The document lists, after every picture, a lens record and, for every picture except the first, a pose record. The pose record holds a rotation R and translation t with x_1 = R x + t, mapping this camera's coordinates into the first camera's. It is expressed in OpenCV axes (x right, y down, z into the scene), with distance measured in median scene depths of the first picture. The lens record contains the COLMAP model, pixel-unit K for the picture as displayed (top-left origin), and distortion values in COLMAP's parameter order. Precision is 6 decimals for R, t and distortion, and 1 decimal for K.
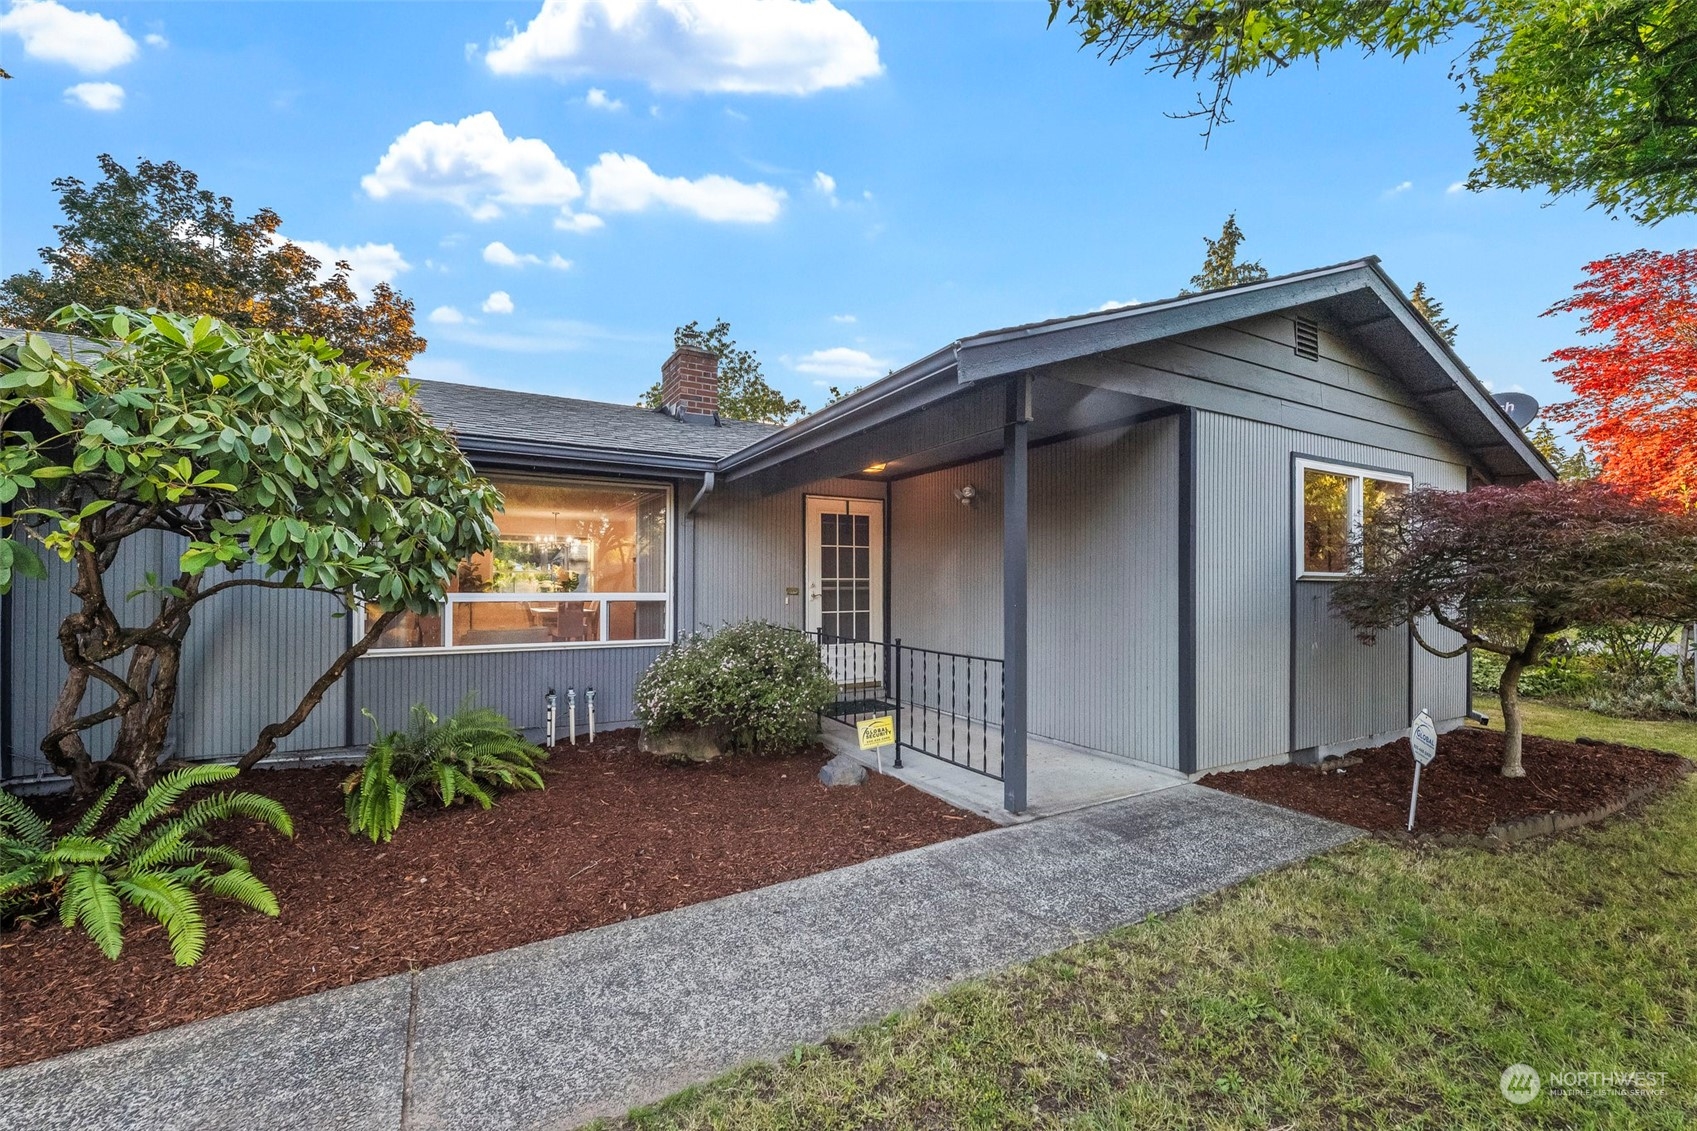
lens RADIAL K [[705.2, 0, 844.1], [0, 705.2, 576.9], [0, 0, 1]] dist [-0.000076, -0.000031]
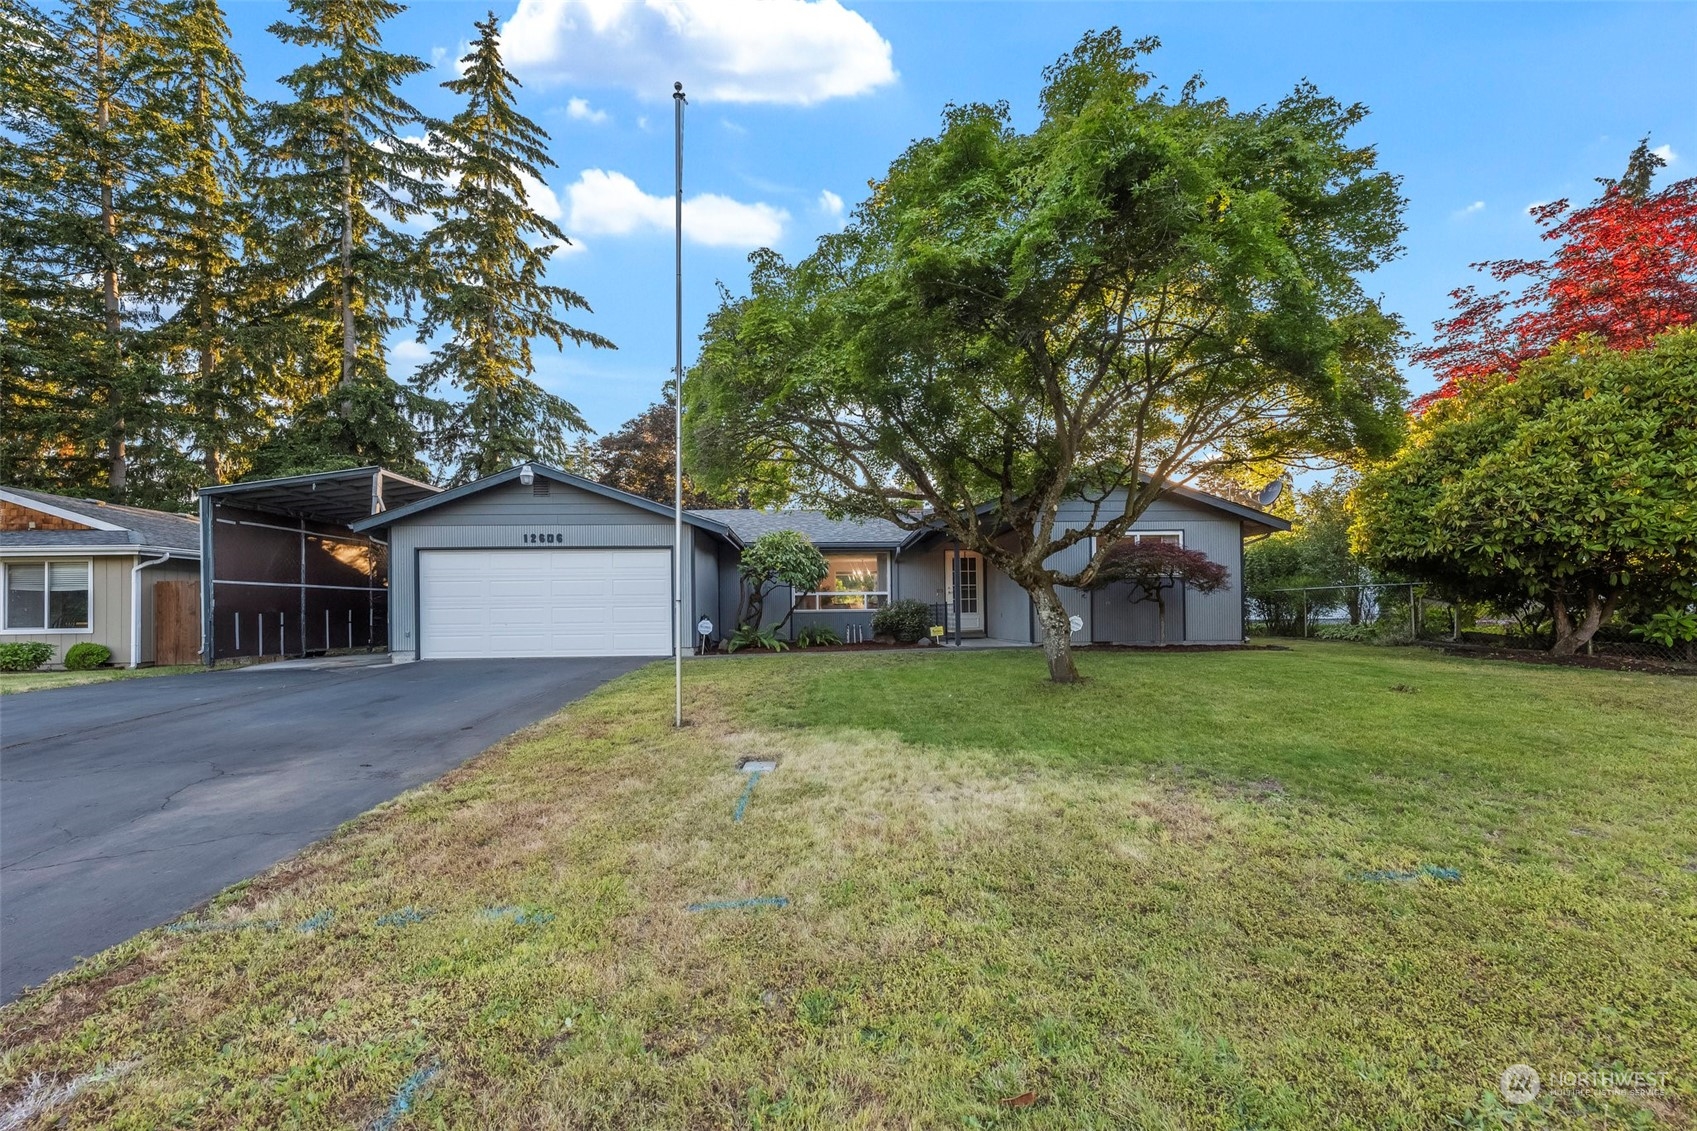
lens RADIAL K [[709.1, 0, 838.2], [0, 709.1, 605.2], [0, 0, 1]] dist [-0.001455, -0.000216]
pose [[0.888747, -0.020150, -0.457955, 0.721319], [0.020690, 0.999779, -0.003837, 0.071520], [0.457930, -0.006065, 0.888967, -1.314712]]
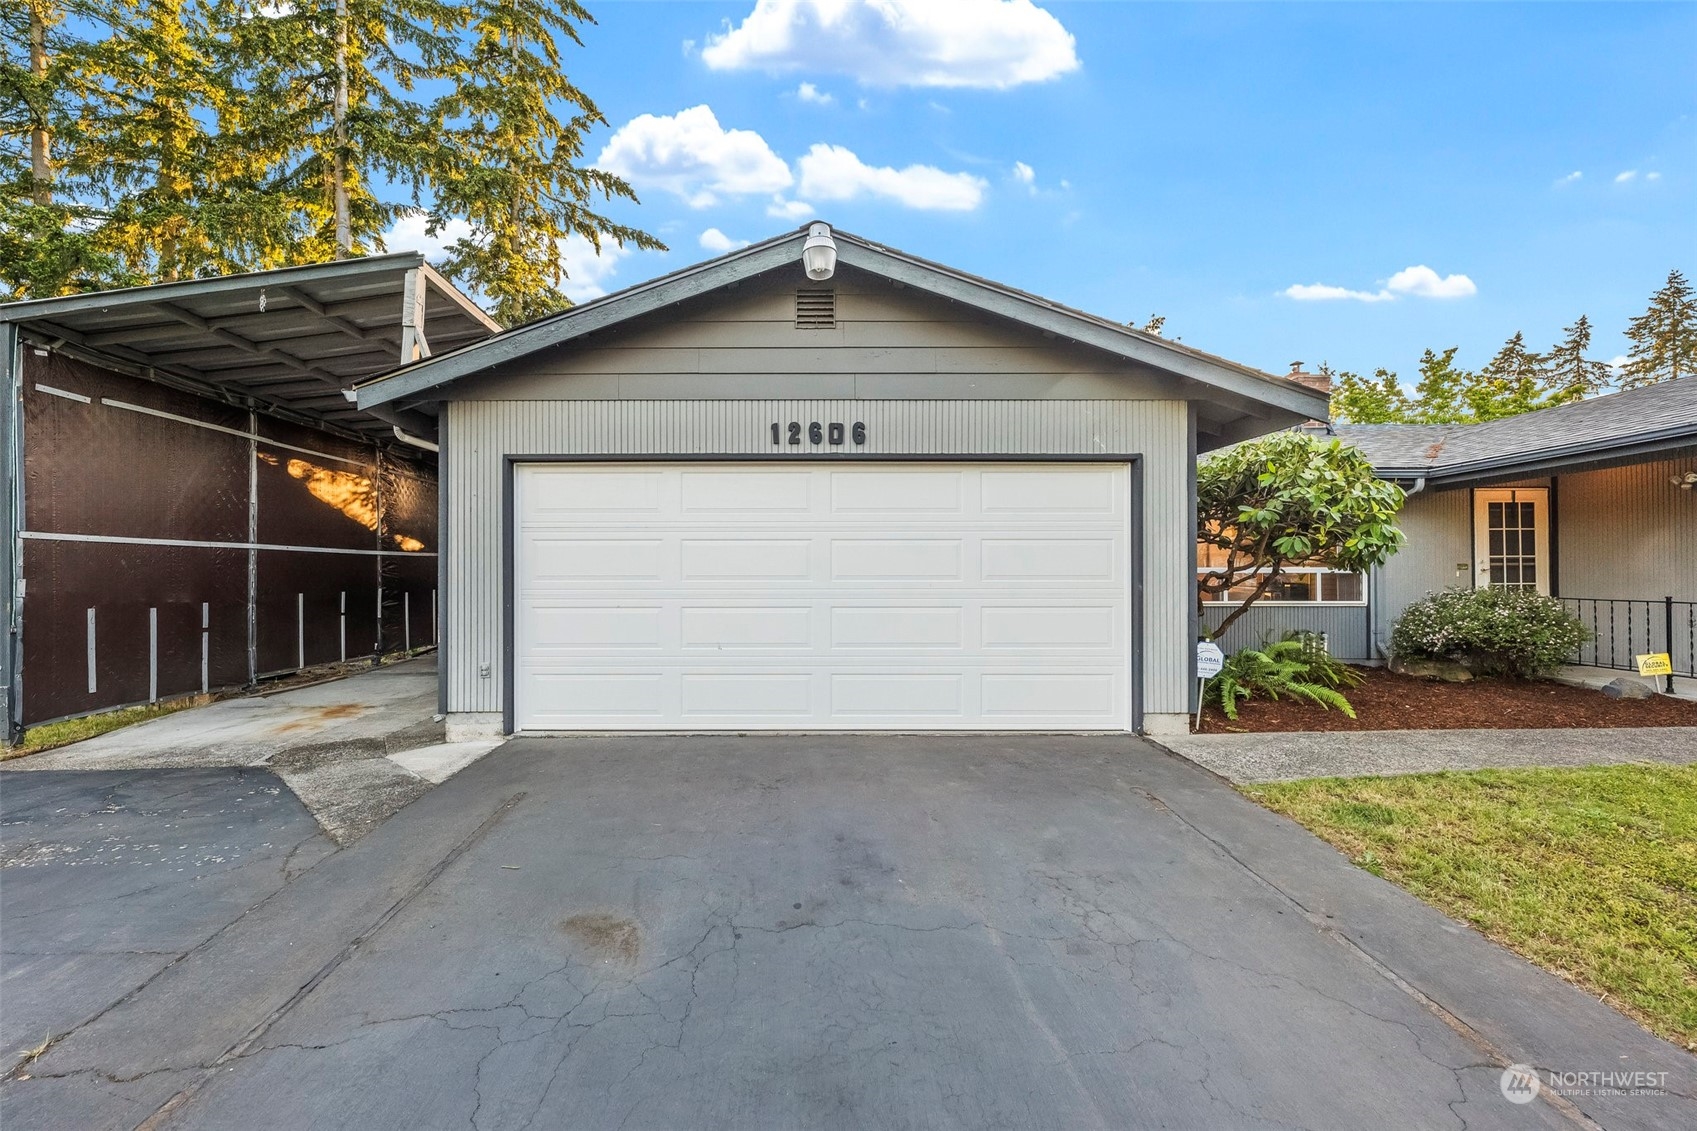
lens RADIAL K [[711.2, 0, 779.8], [0, 711.2, 569.1], [0, 0, 1]] dist [-0.001639, -0.000088]
pose [[0.865555, -0.009526, -0.500723, -0.479506], [0.009934, 0.999949, -0.001852, 0.014949], [0.500715, -0.003371, 0.865605, -0.677134]]
